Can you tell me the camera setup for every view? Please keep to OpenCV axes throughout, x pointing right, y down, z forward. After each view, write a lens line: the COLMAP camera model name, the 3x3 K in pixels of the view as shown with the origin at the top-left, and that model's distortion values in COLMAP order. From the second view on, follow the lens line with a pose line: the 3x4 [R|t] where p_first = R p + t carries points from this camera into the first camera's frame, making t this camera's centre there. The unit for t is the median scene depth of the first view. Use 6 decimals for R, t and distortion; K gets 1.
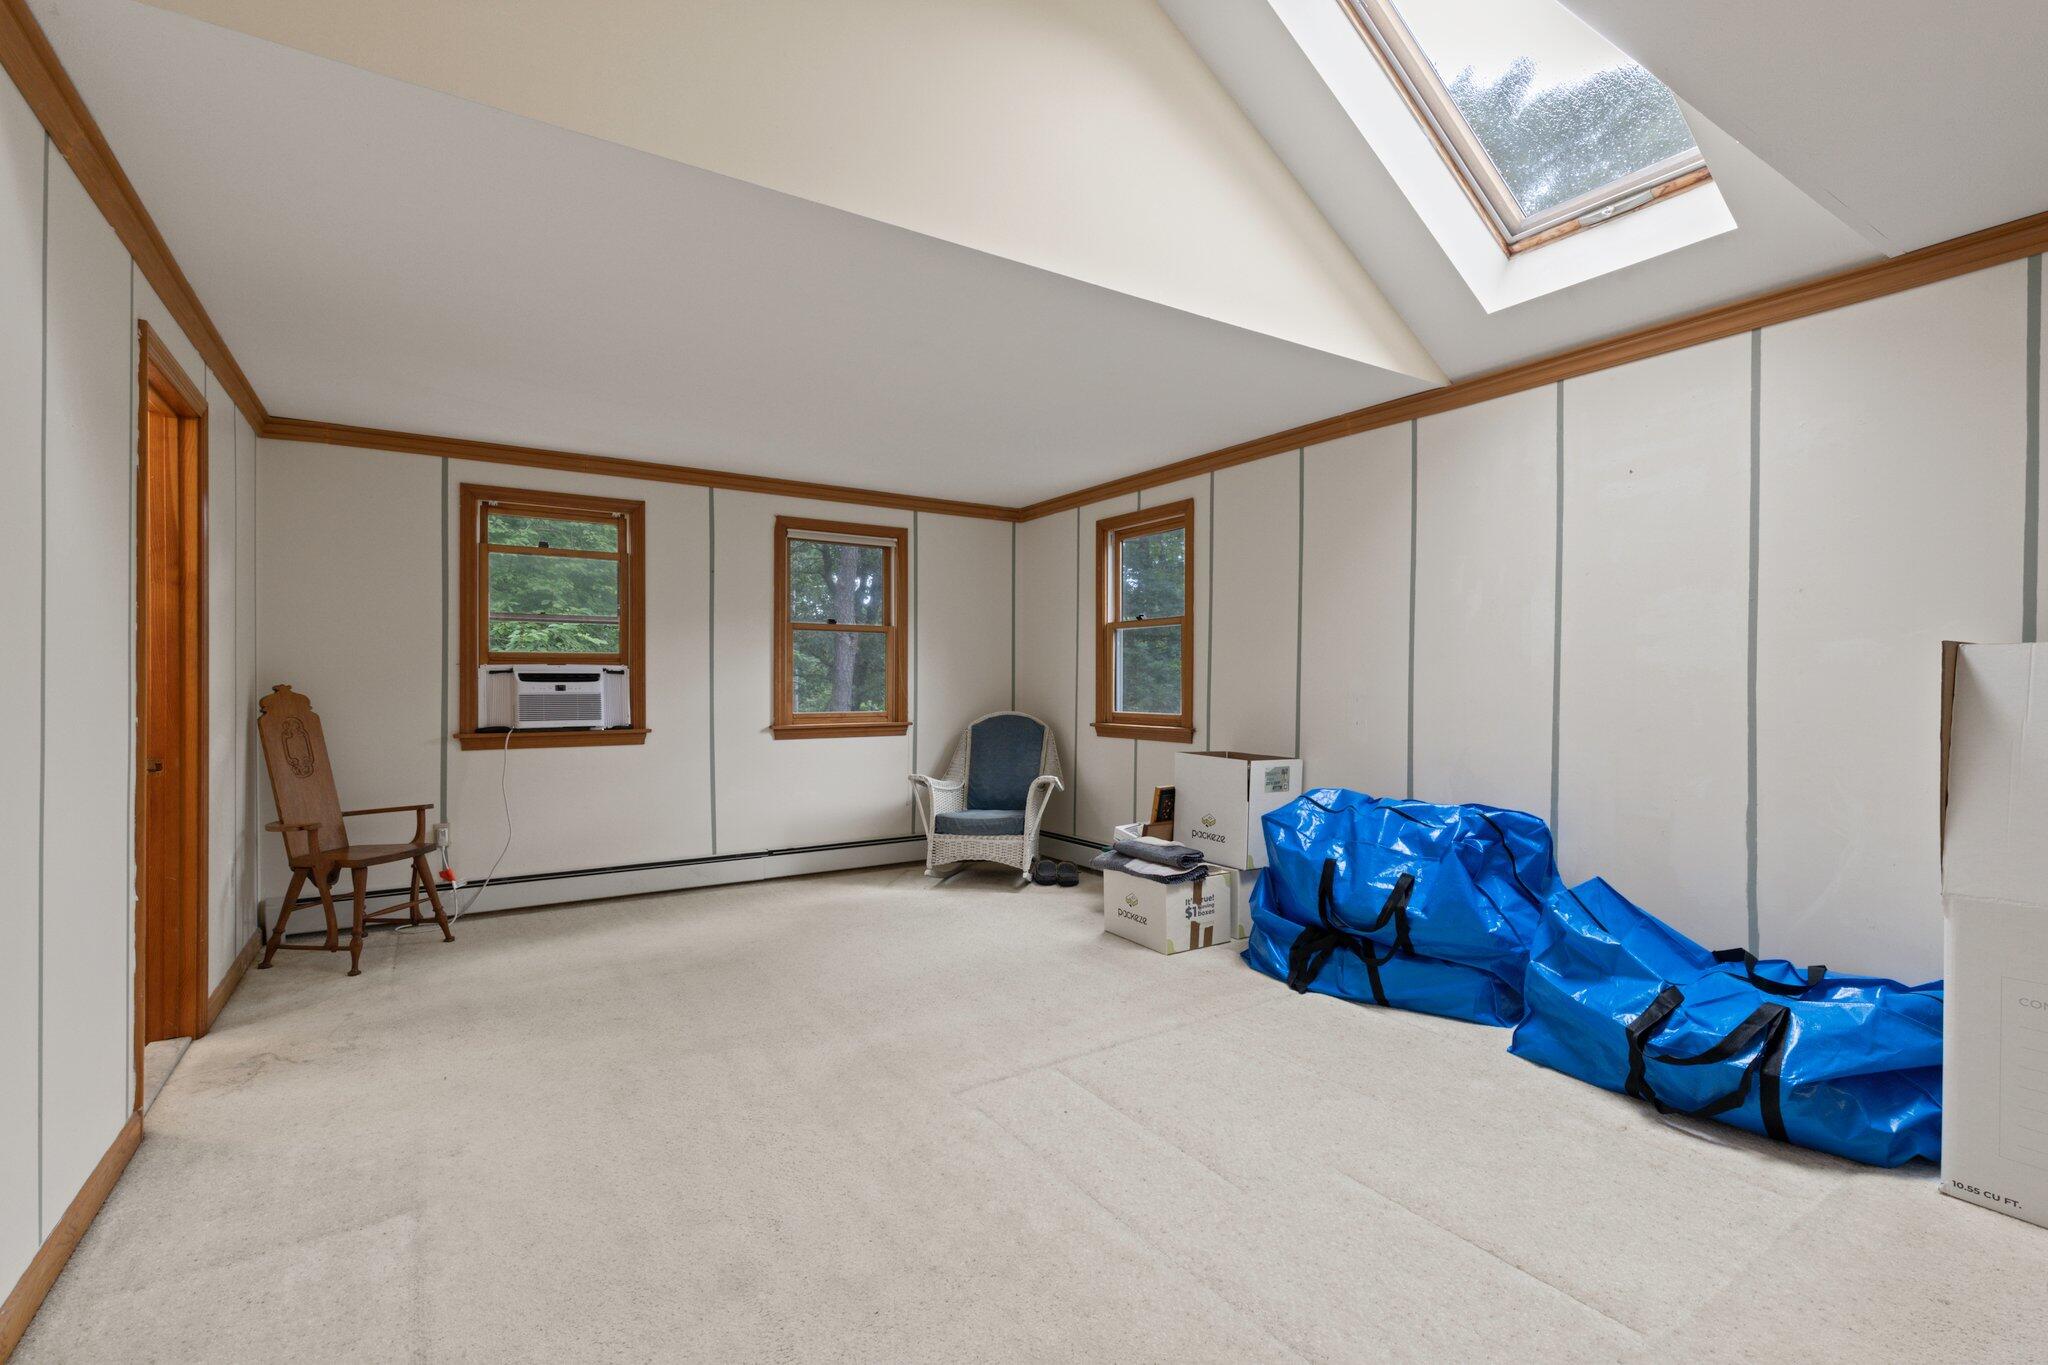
lens RADIAL K [[940.6, 0, 1036.9], [0, 940.6, 692.3], [0, 0, 1]] dist [0.006403, 0.000060]
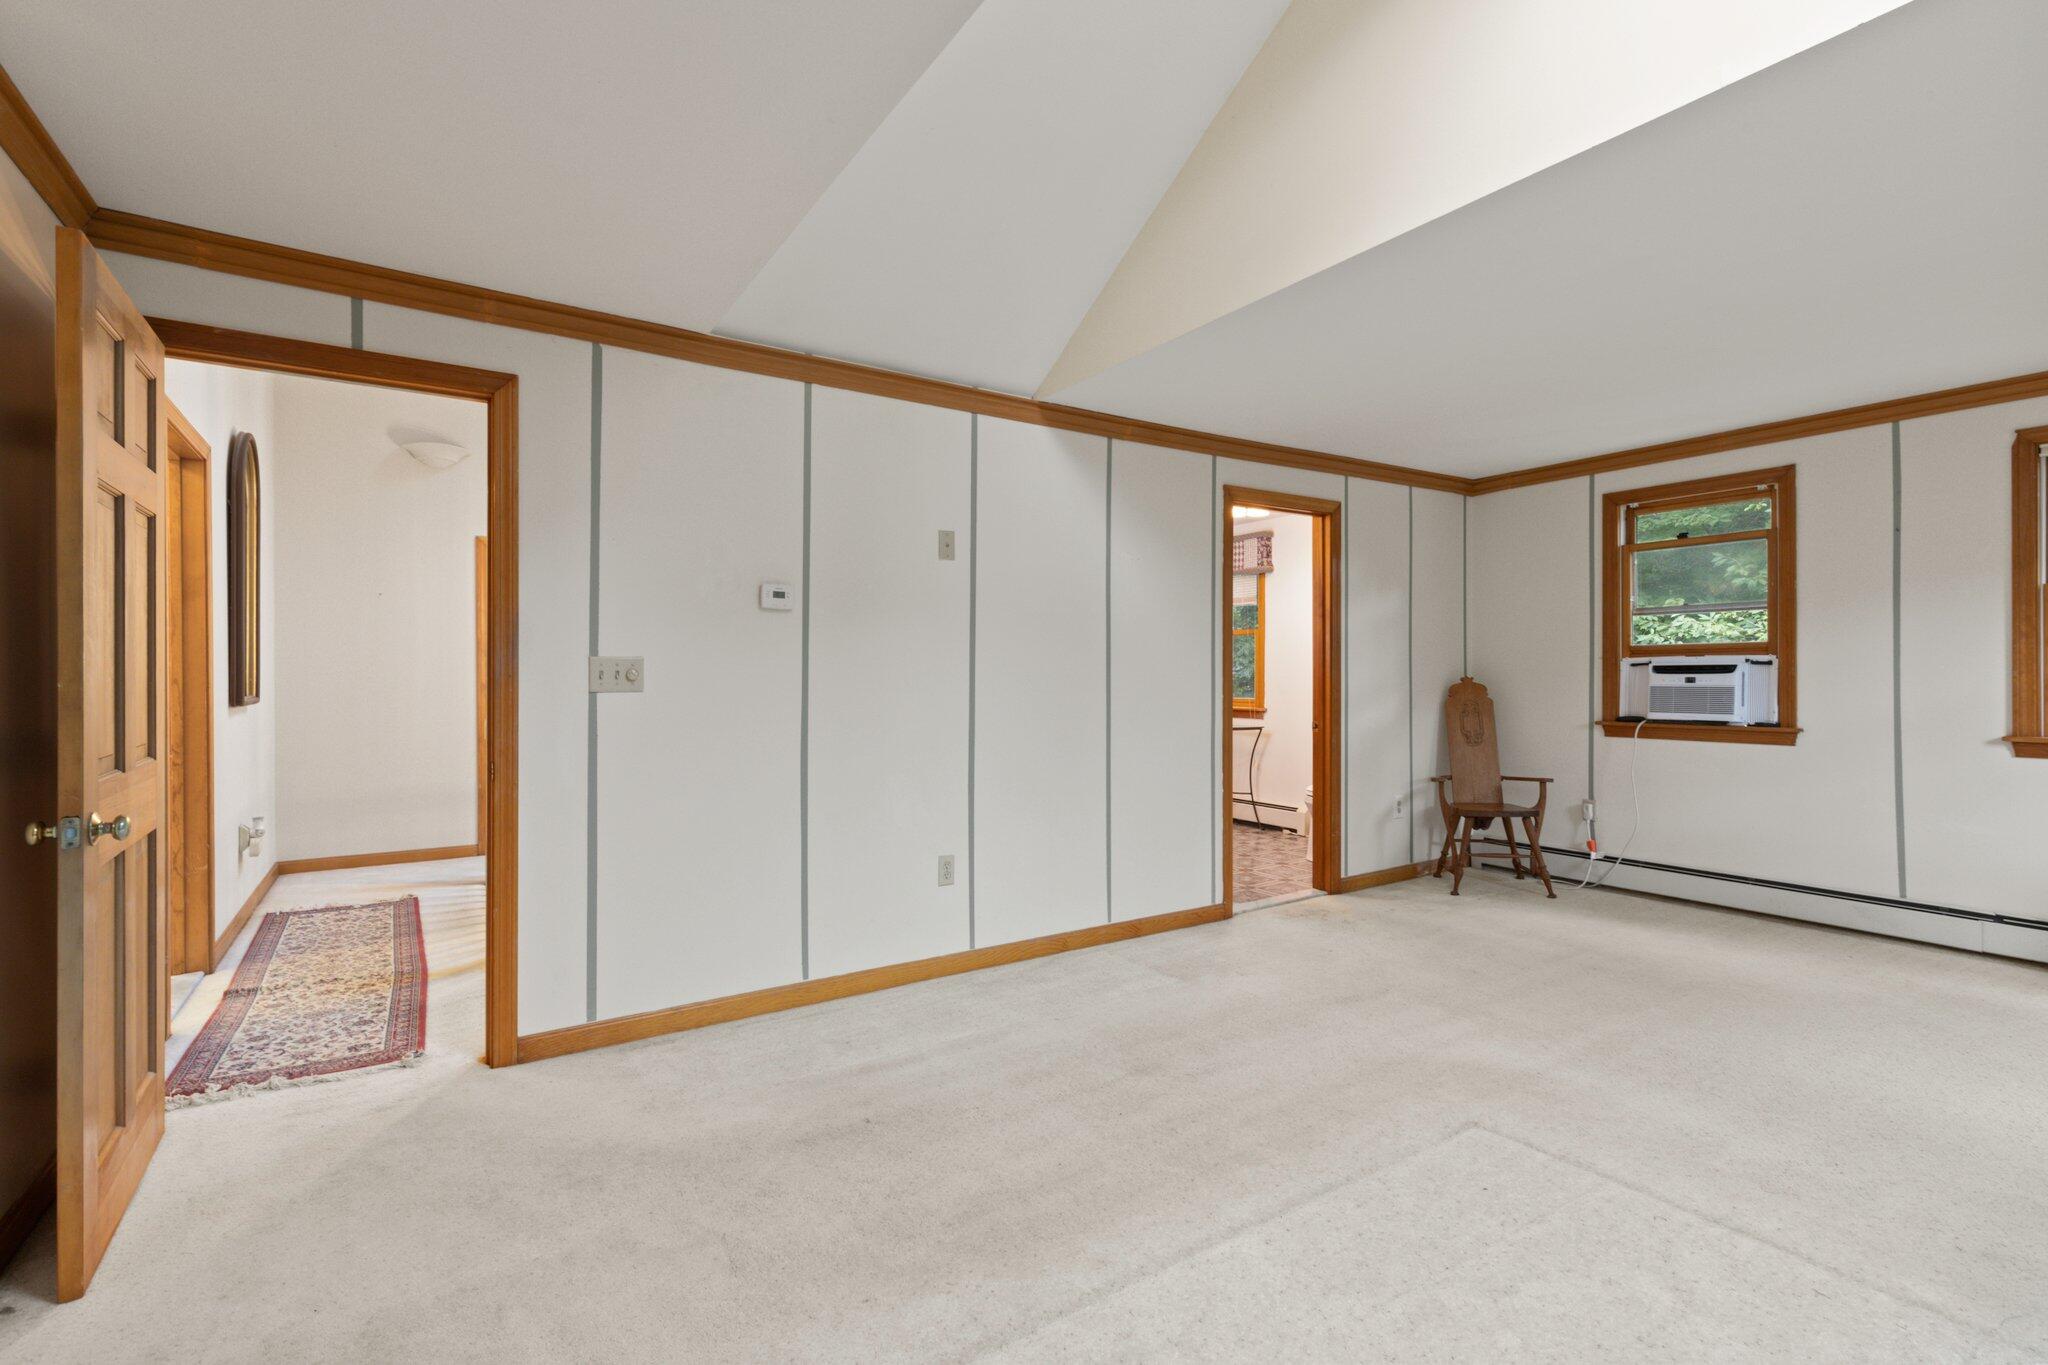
lens RADIAL K [[940.6, 0, 1033.5], [0, 940.6, 678.2], [0, 0, 1]] dist [0.006403, 0.000060]
pose [[-0.013865, 0.003154, -0.999899, 0.491361], [-0.006221, 0.999975, 0.003241, -0.005540], [0.999885, 0.006265, -0.013845, 0.340165]]
